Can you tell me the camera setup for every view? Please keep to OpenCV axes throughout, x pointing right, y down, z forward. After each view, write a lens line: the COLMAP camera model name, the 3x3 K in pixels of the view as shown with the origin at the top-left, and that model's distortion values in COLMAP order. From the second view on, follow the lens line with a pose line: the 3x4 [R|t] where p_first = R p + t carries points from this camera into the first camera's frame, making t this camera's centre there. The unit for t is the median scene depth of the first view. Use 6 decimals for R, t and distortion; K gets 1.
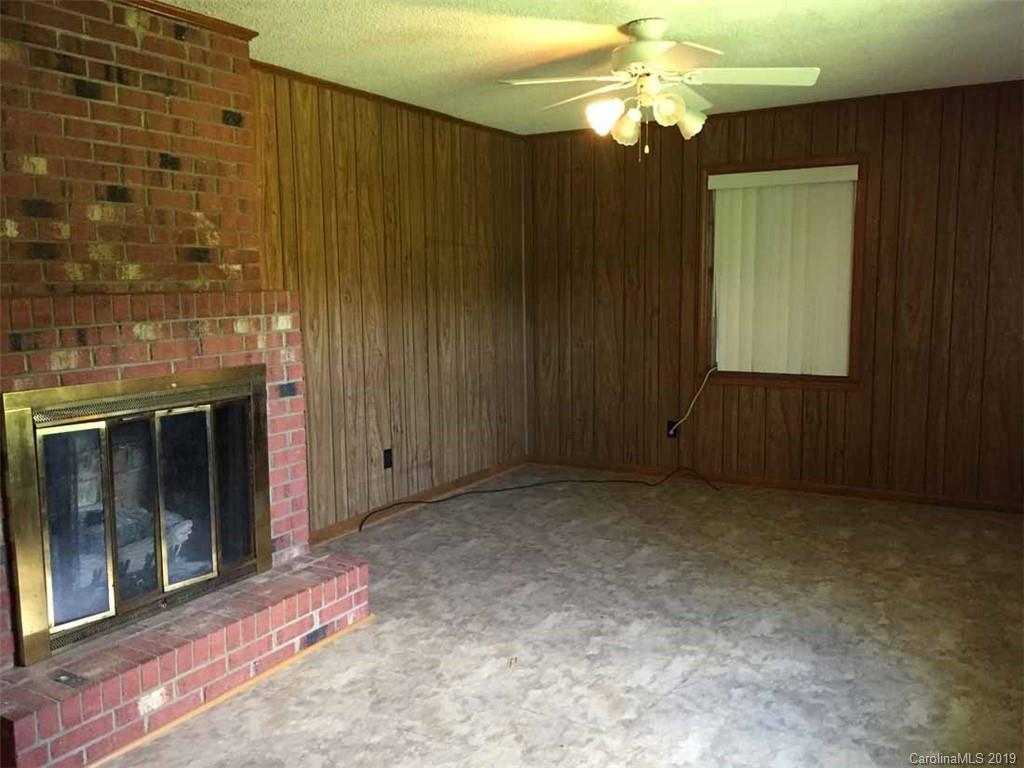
lens RADIAL K [[877.1, 0, 516.3], [0, 877.1, 381.2], [0, 0, 1]] dist [0.076379, -0.103787]
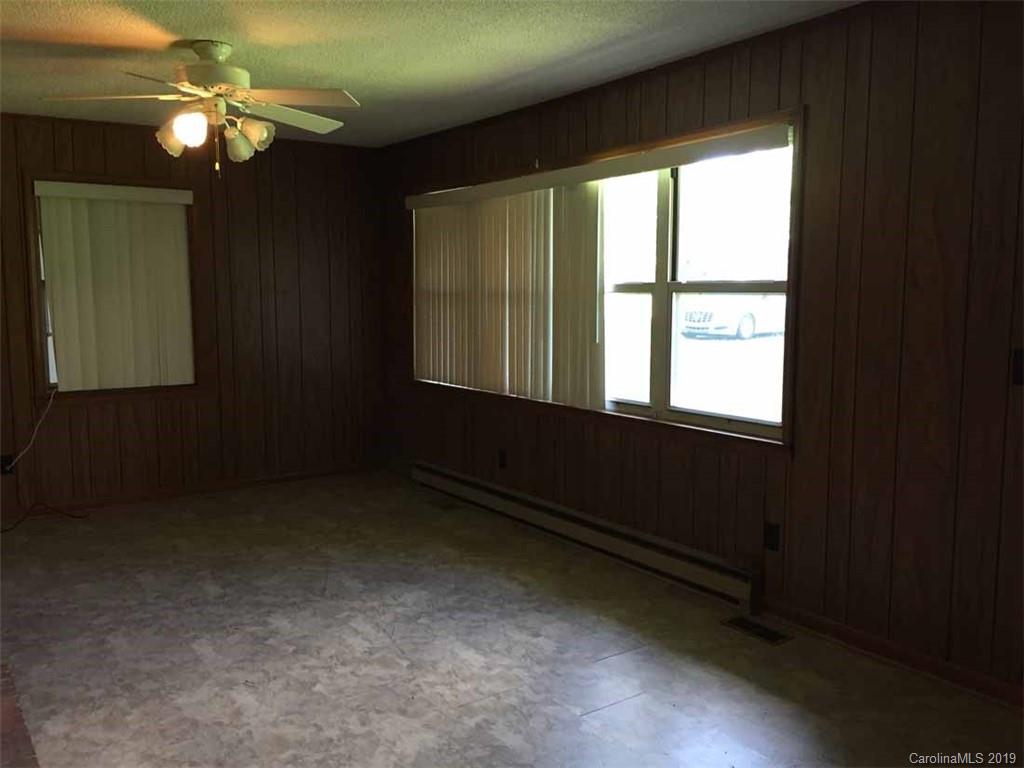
lens RADIAL K [[877.1, 0, 516.7], [0, 877.1, 385.5], [0, 0, 1]] dist [0.076379, -0.103787]
pose [[0.424949, -0.087742, 0.900955, -0.690682], [0.101695, 0.993618, 0.048800, -0.026013], [-0.899487, 0.070885, 0.431160, 0.274761]]
